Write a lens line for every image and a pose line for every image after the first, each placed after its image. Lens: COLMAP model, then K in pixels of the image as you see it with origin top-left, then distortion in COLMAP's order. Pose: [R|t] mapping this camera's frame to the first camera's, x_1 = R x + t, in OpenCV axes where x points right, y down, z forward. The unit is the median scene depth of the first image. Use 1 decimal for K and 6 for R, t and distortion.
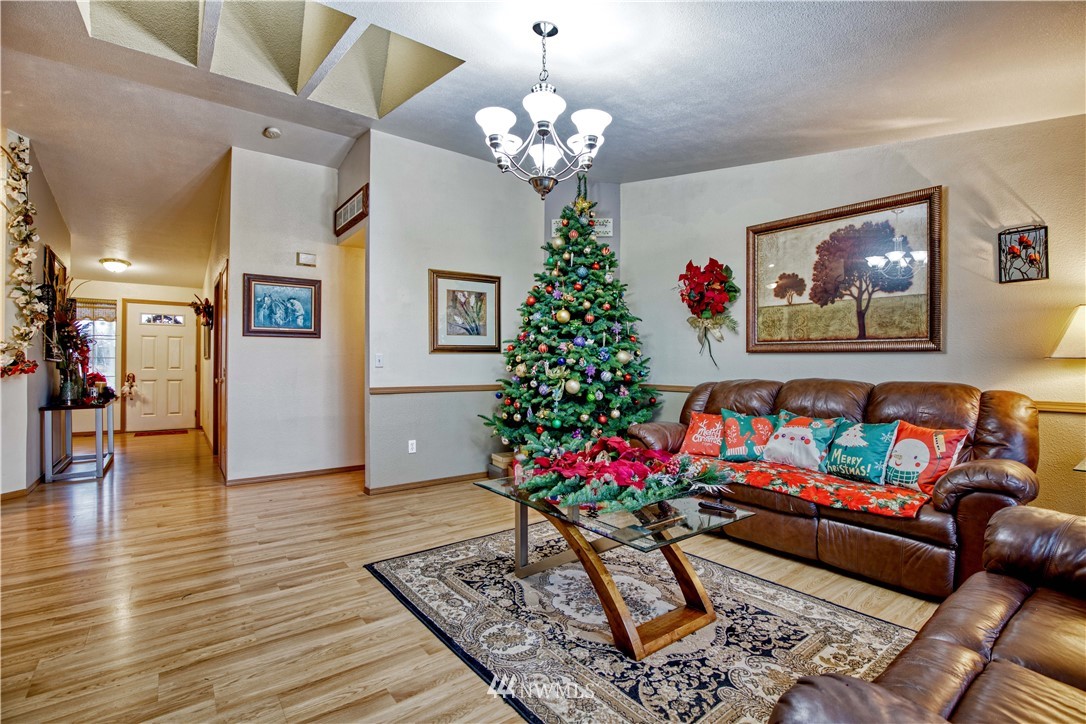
lens RADIAL K [[495.7, 0, 547.7], [0, 495.7, 359.1], [0, 0, 1]] dist [-0.029275, 0.000950]
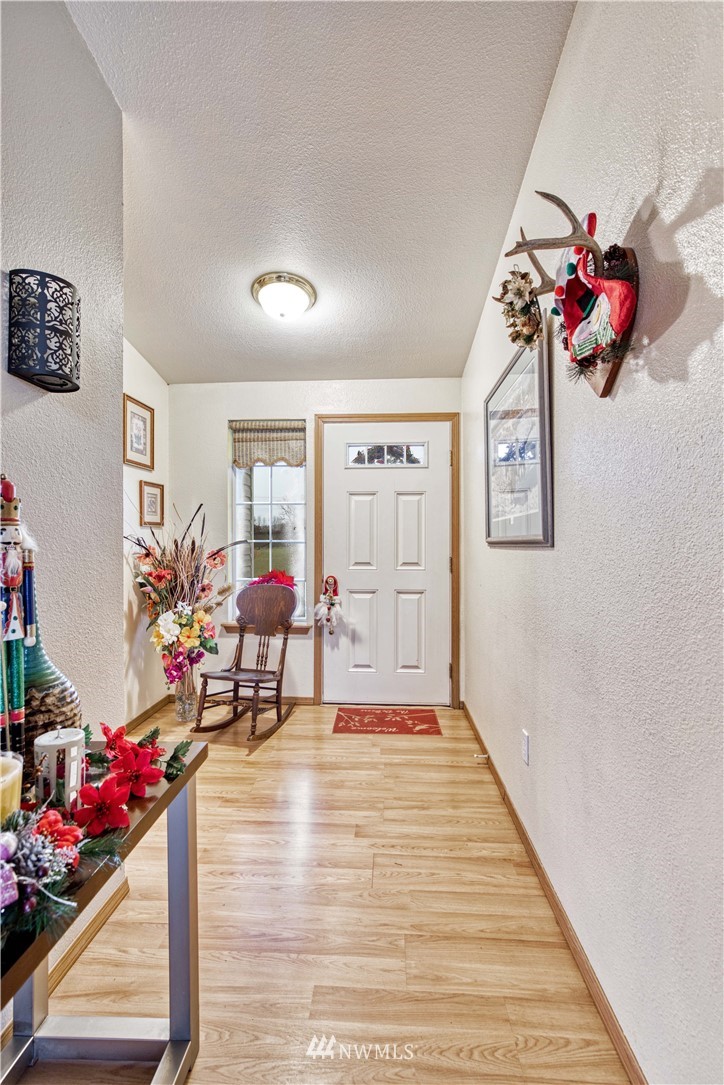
lens RADIAL K [[495.2, 0, 358.9], [0, 495.2, 543.7], [0, 0, 1]] dist [-0.029275, 0.000950]
pose [[0.756522, -0.007843, -0.653921, -0.324440], [0.009793, 0.999952, -0.000664, -0.000247], [0.653895, -0.005902, 0.756562, 0.404274]]
